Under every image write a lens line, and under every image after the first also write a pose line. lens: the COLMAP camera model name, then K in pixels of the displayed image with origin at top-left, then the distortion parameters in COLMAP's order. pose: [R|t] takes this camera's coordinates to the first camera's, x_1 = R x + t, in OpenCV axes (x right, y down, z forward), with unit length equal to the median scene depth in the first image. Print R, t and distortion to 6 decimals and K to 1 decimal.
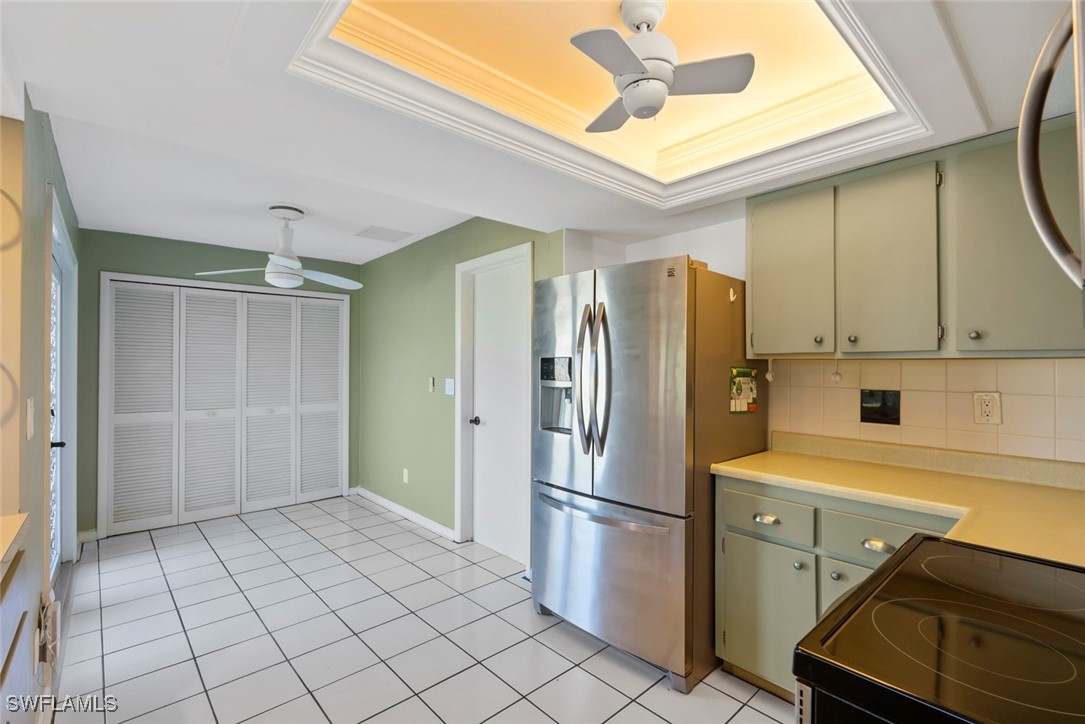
lens RADIAL K [[483.3, 0, 542.5], [0, 483.3, 366.6], [0, 0, 1]] dist [-0.004129, -0.000208]
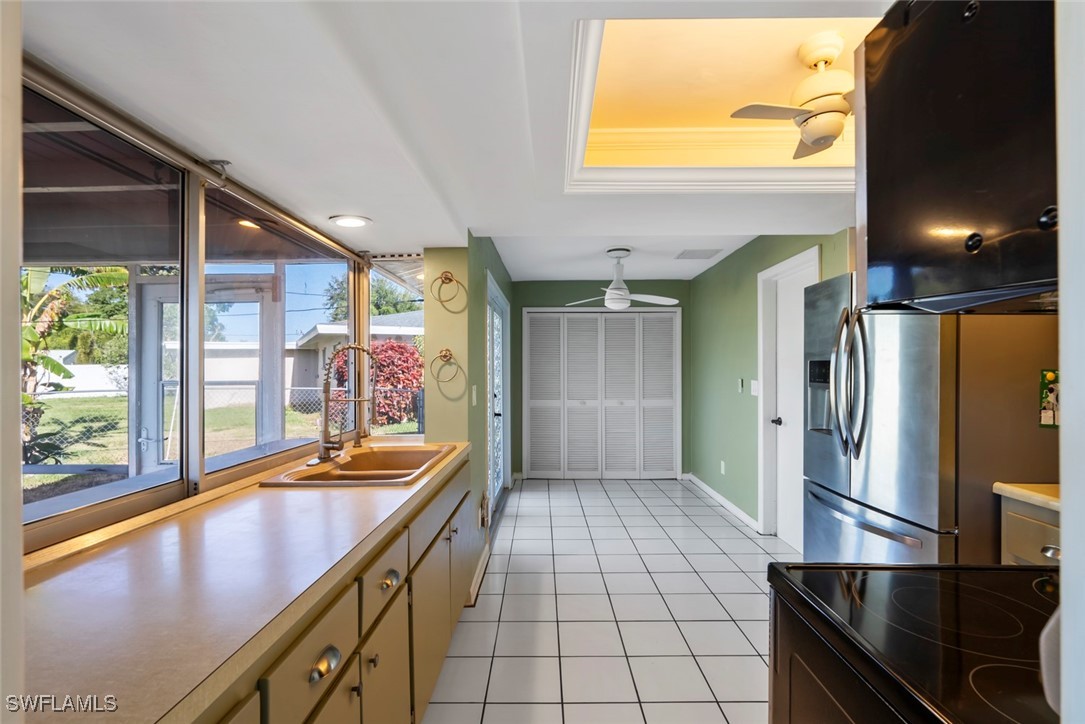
lens RADIAL K [[477.6, 0, 547.1], [0, 477.6, 383.7], [0, 0, 1]] dist [-0.002414, -0.000172]
pose [[0.740535, 0.022110, -0.671654, 0.182712], [-0.001023, 0.999495, 0.031774, -0.000940], [0.672017, -0.022843, 0.740184, -0.094367]]
